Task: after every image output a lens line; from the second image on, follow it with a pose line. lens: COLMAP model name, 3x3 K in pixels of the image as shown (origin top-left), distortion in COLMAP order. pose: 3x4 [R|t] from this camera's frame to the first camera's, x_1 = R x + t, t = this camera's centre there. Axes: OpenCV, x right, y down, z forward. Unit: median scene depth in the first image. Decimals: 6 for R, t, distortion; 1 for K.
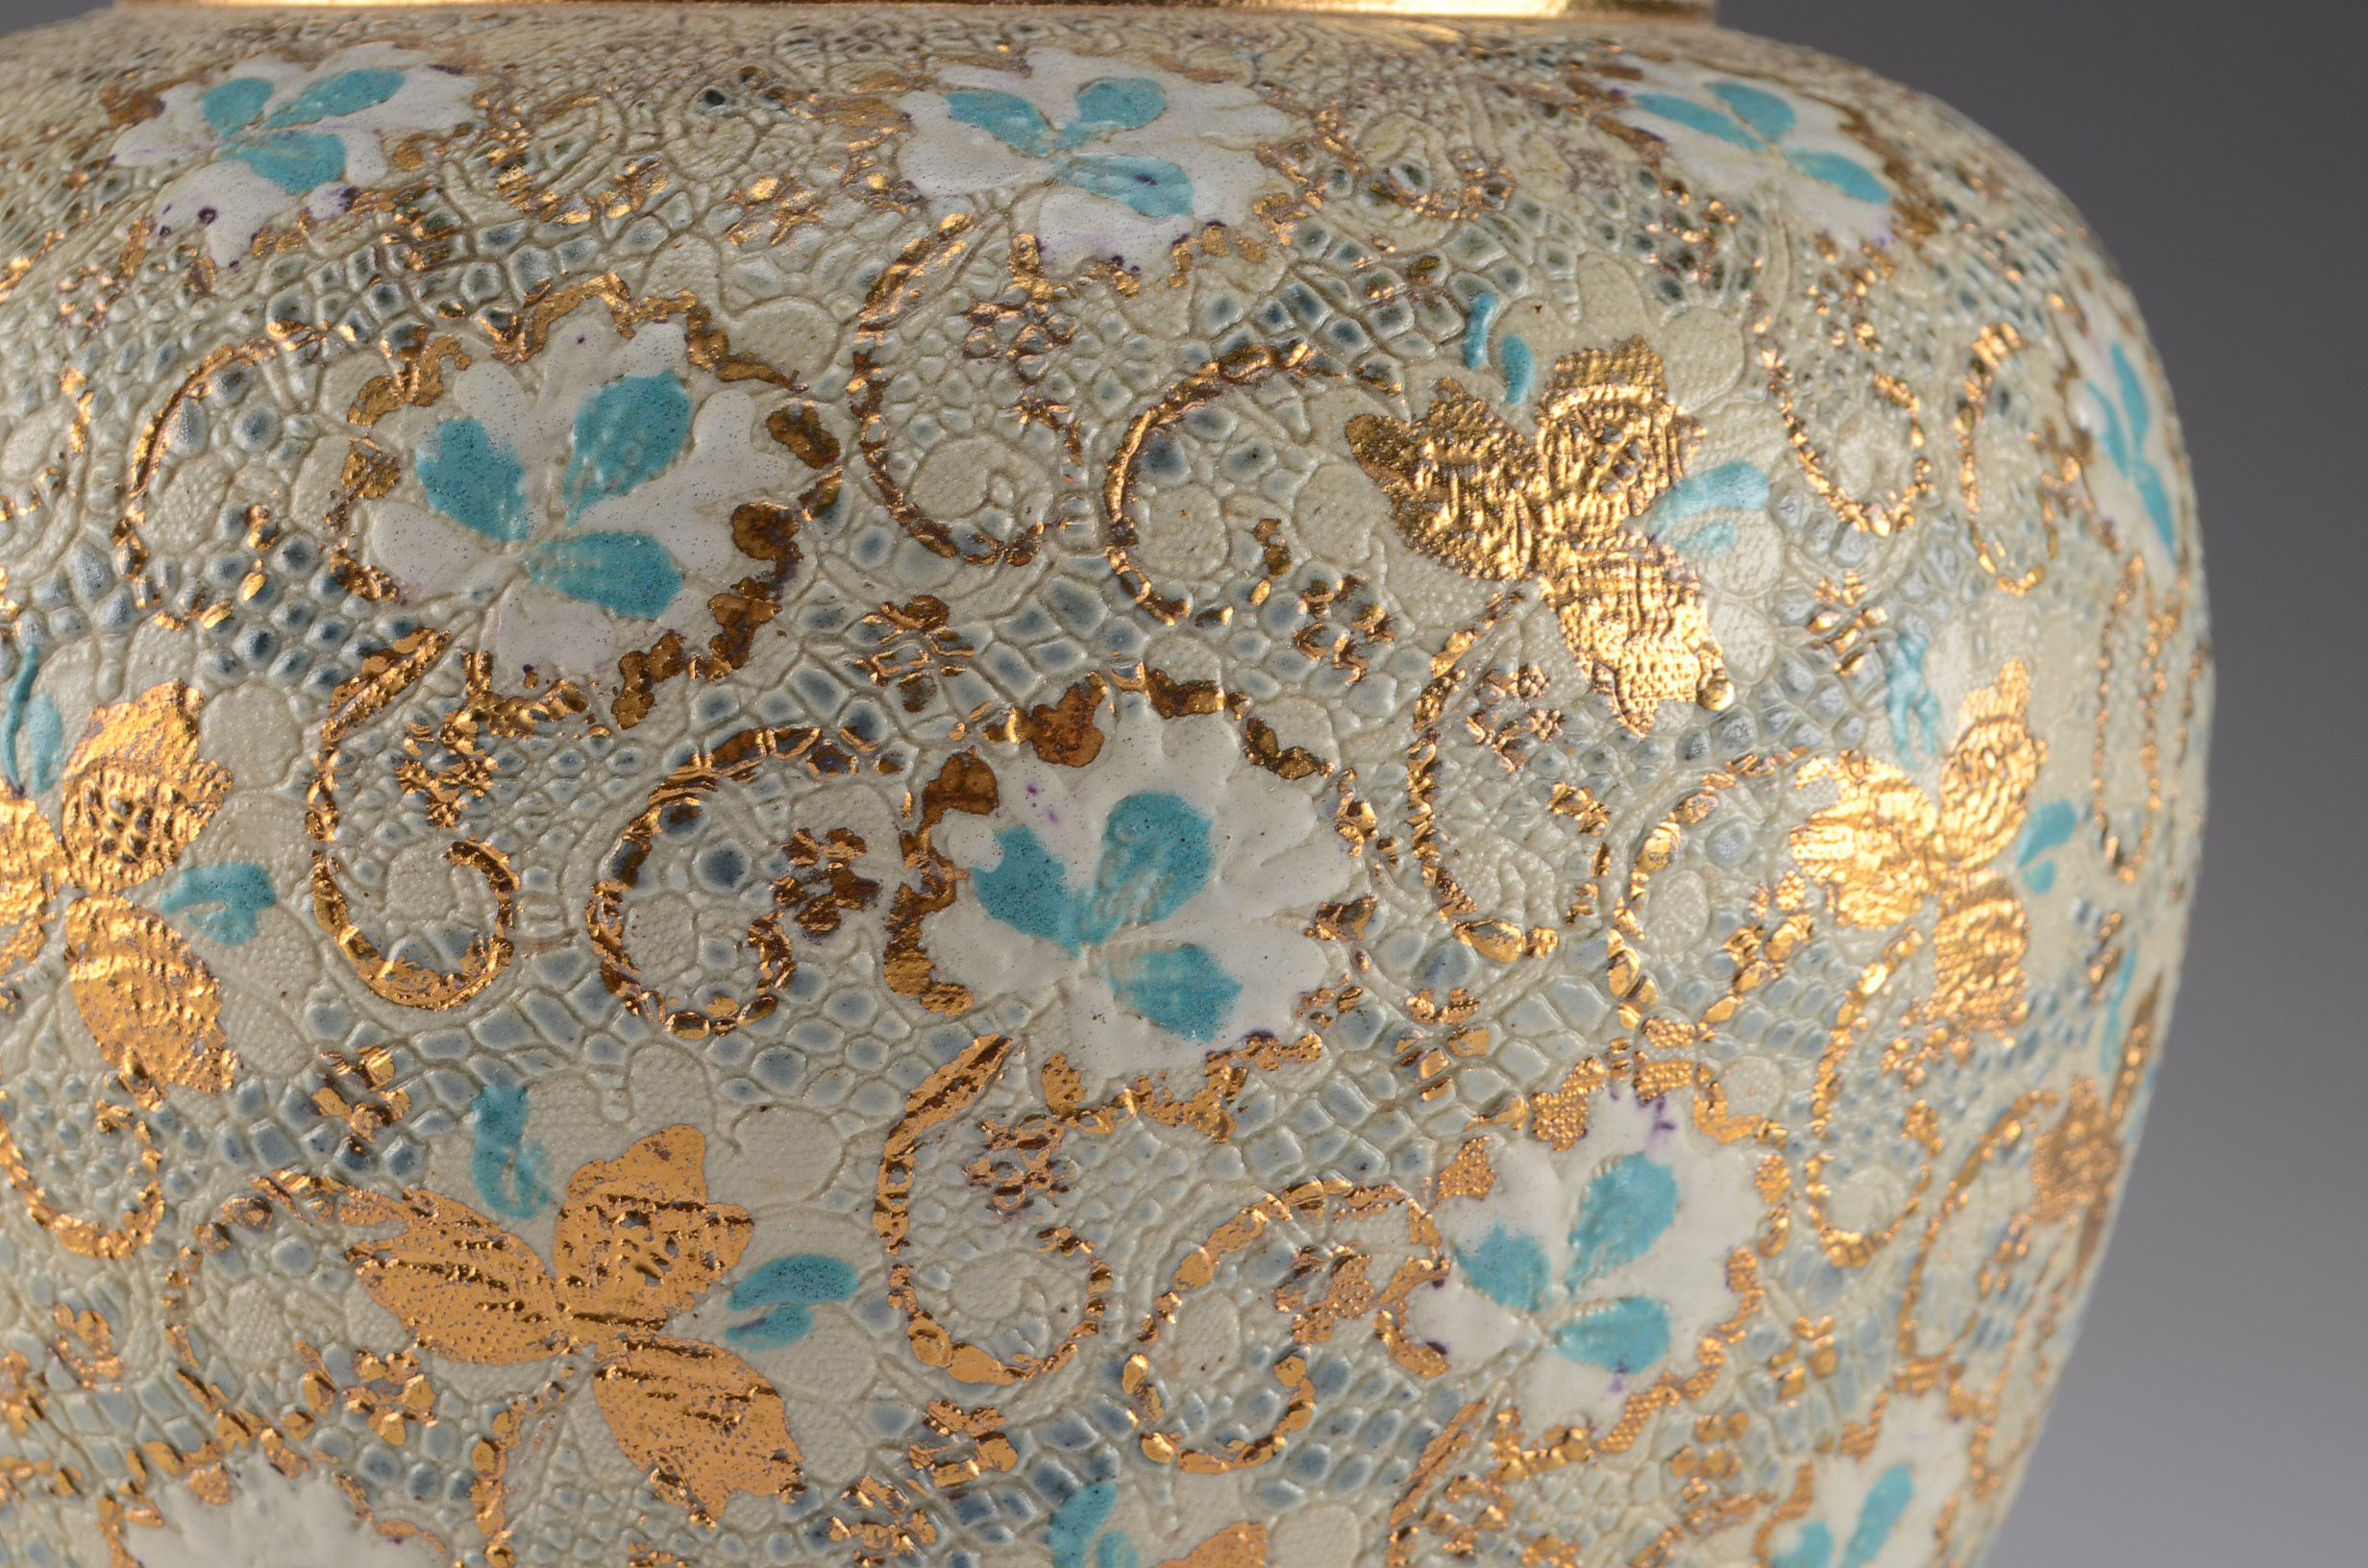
lens RADIAL K [[5511.4, 0, 1185.9], [0, 5511.4, 867.5], [0, 0, 1]] dist [-0.023474, 0.076551]
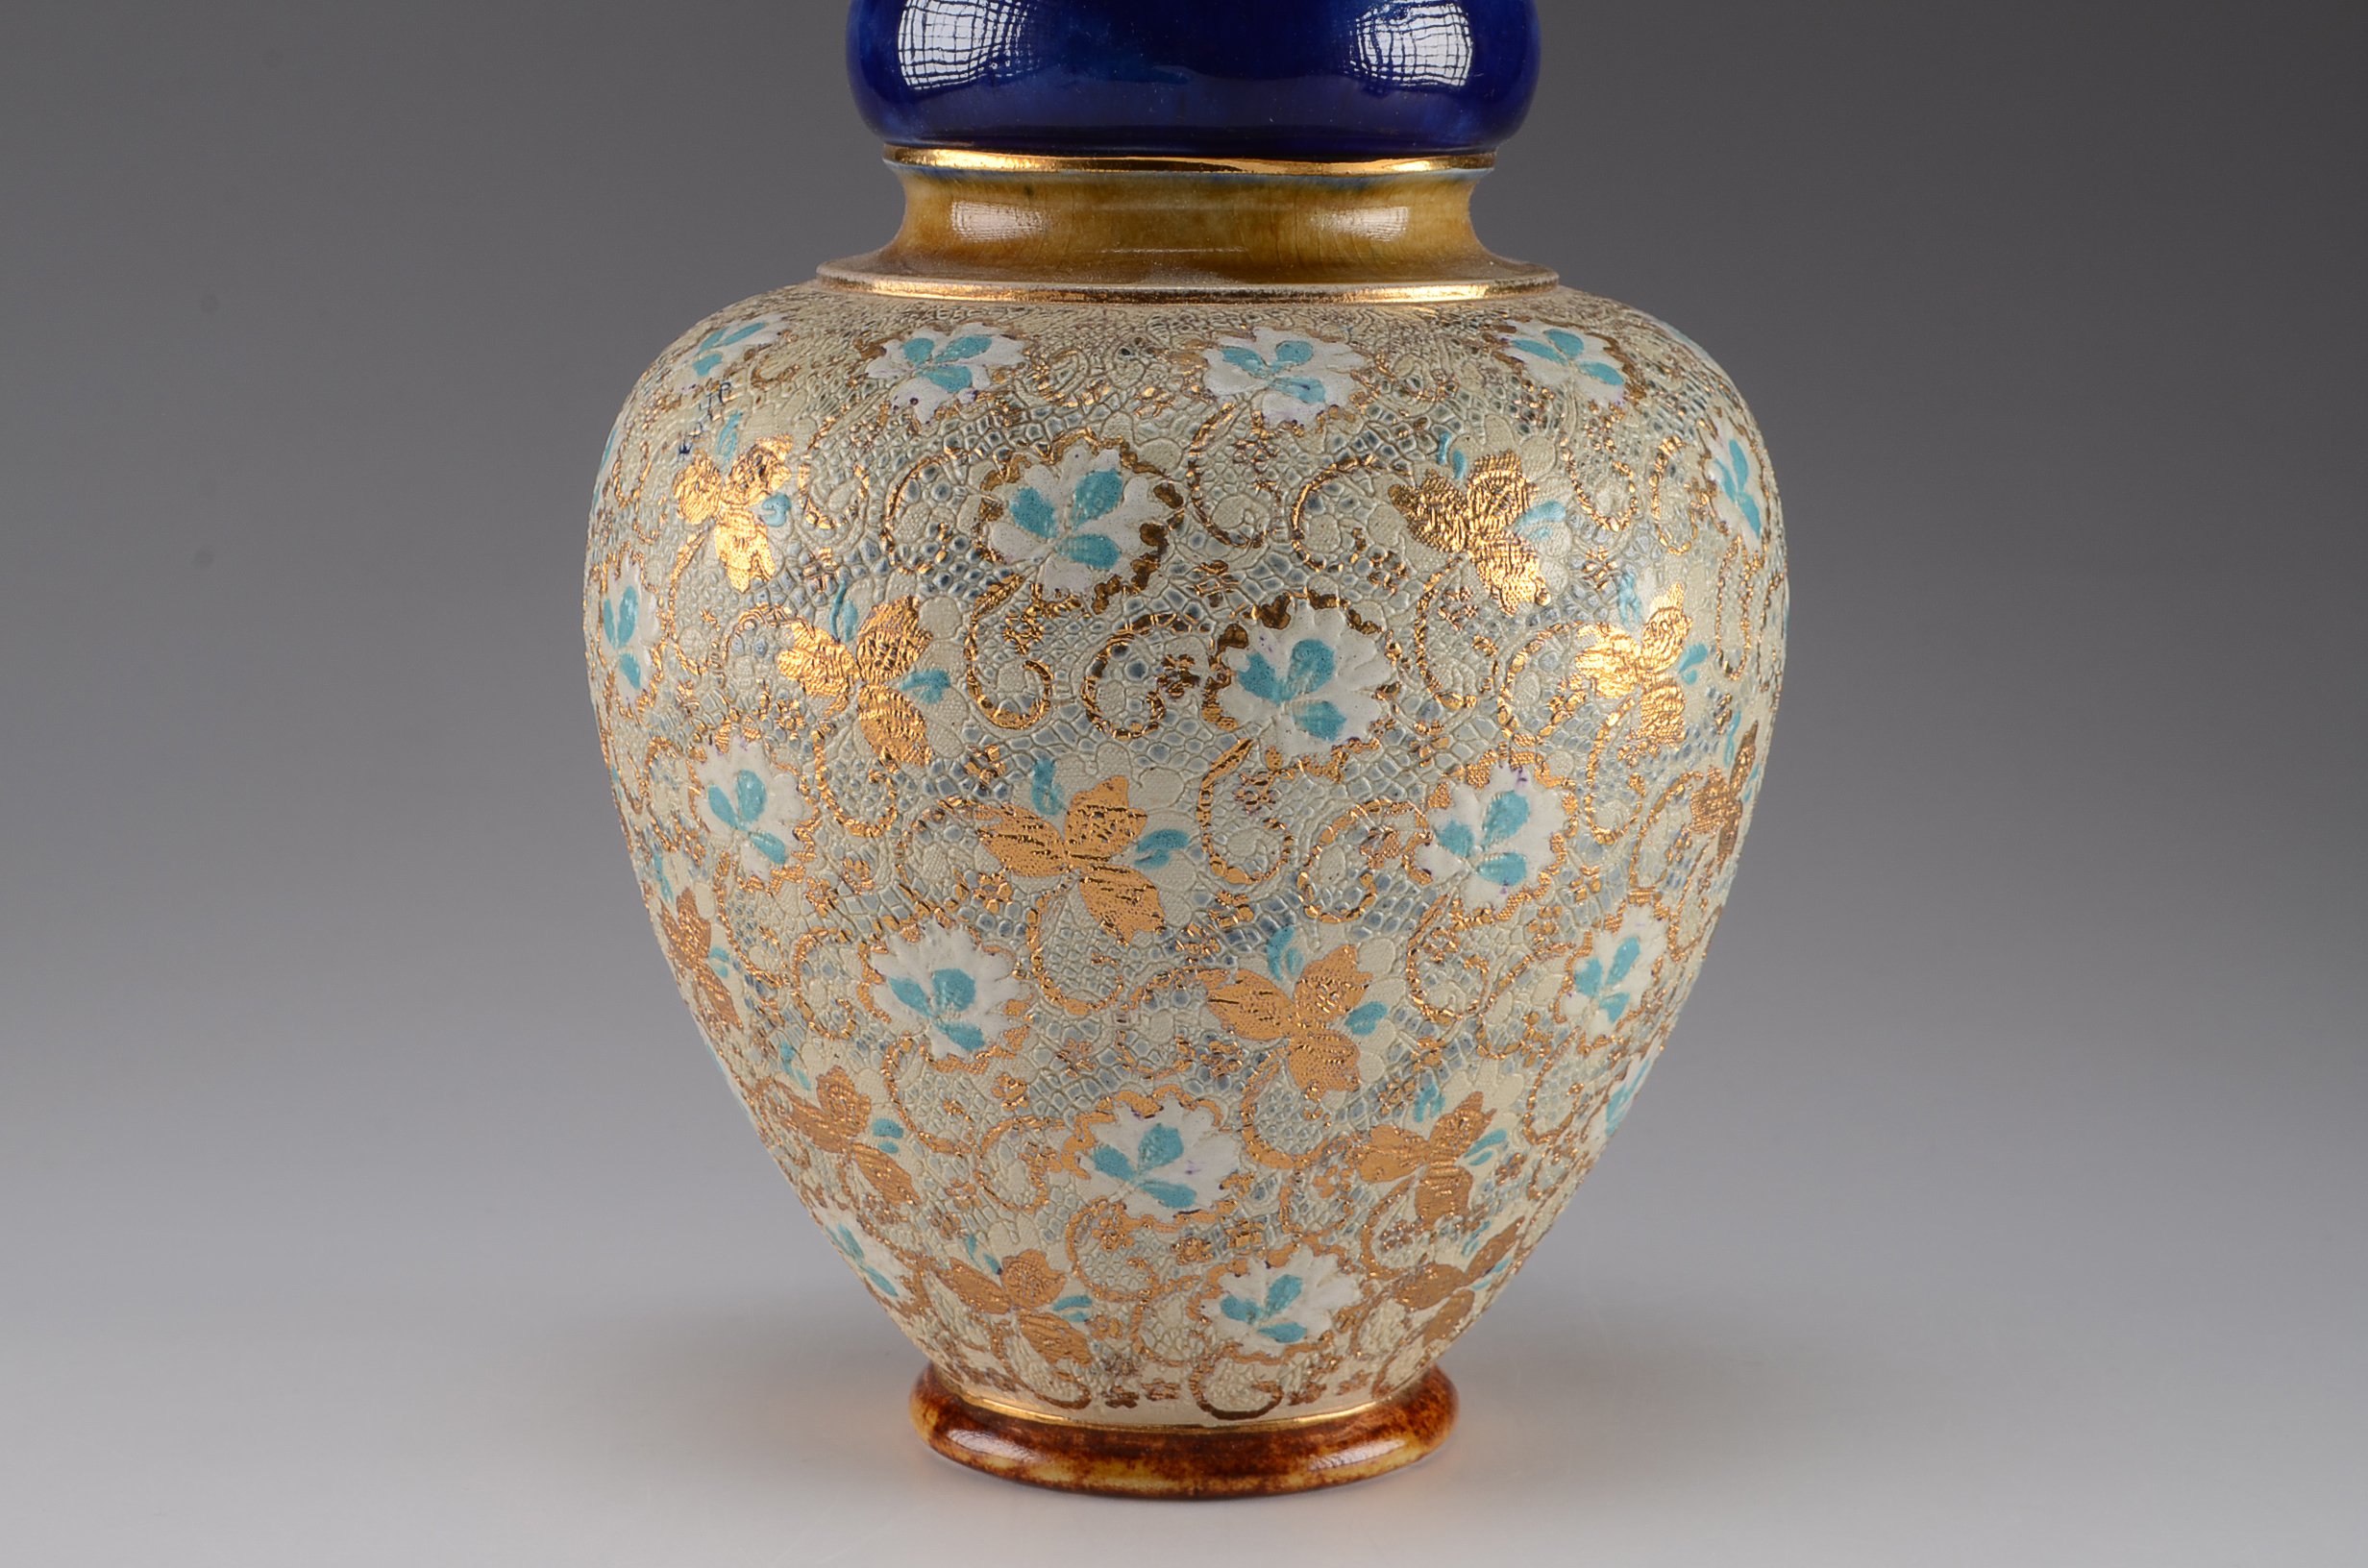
lens RADIAL K [[5511.4, 0, 1185.9], [0, 5511.4, 867.5], [0, 0, 1]] dist [-0.023474, 0.076551]
pose [[0.999980, -0.002812, -0.005614, -0.046611], [0.002924, 0.999797, 0.019928, 0.037759], [0.005557, -0.019944, 0.999786, -1.418688]]
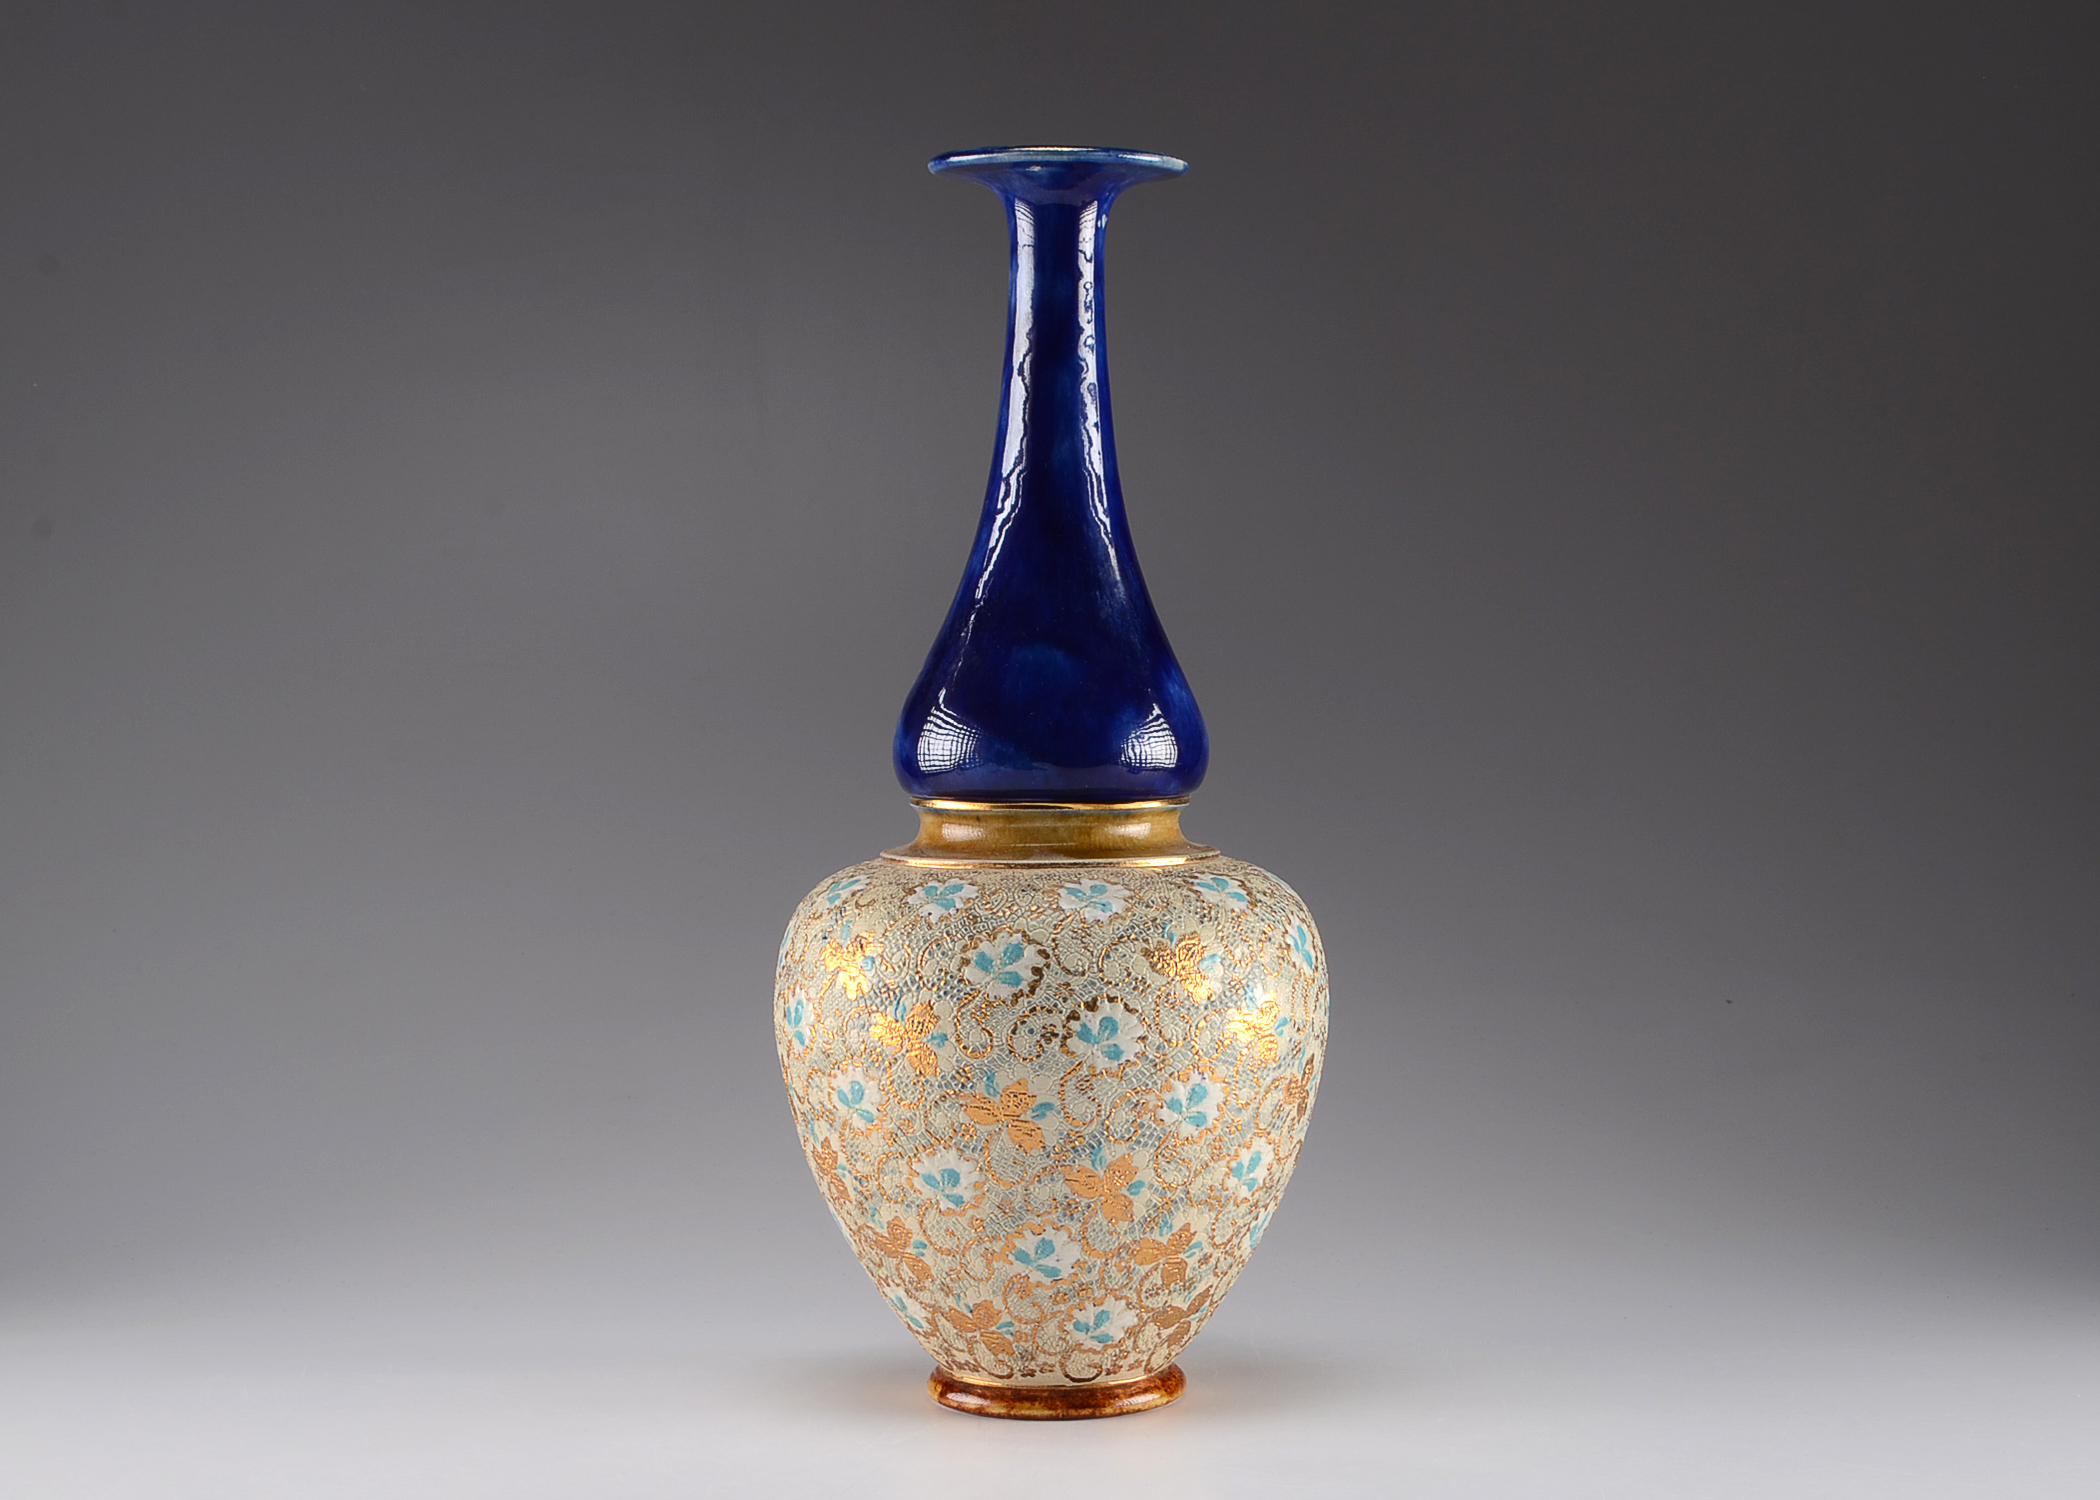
lens RADIAL K [[3990.7, 0, 1054.4], [0, 3990.7, 785.9], [0, 0, 1]] dist [0.008158, 0.002865]
pose [[0.999811, -0.019344, -0.001735, -0.046674], [0.019095, 0.995368, -0.094223, 0.128935], [0.003549, 0.094172, 0.995550, -2.935223]]
